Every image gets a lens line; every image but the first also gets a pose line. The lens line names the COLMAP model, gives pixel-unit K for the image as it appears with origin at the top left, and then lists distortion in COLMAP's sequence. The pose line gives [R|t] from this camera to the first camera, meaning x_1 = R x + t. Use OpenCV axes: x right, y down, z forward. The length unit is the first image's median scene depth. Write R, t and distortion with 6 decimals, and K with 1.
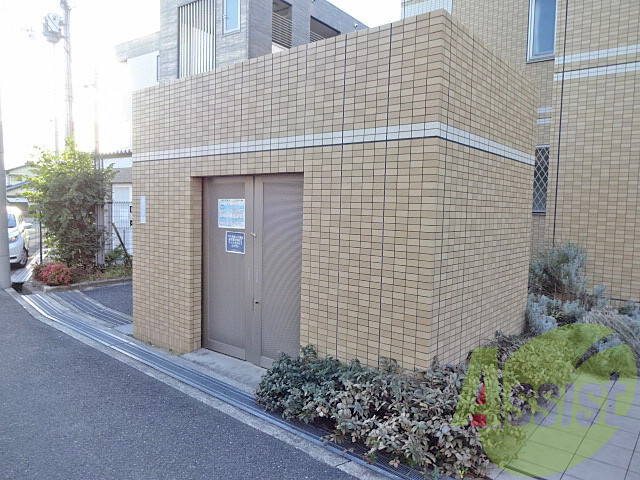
lens RADIAL K [[470.7, 0, 319.2], [0, 470.7, 237.8], [0, 0, 1]] dist [-0.030487, 0.002048]
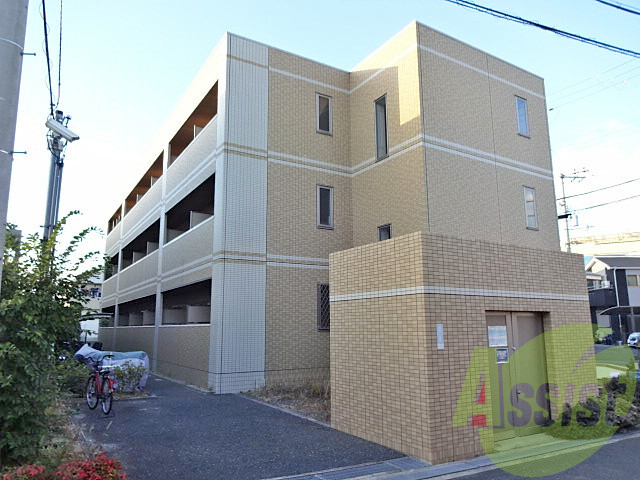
lens RADIAL K [[470.7, 0, 319.5], [0, 470.7, 241.7], [0, 0, 1]] dist [-0.030487, 0.002048]
pose [[0.314352, 0.160919, 0.935568, -1.832598], [0.081954, 0.977248, -0.195625, -0.101964], [-0.945762, 0.138169, 0.294012, 1.076630]]
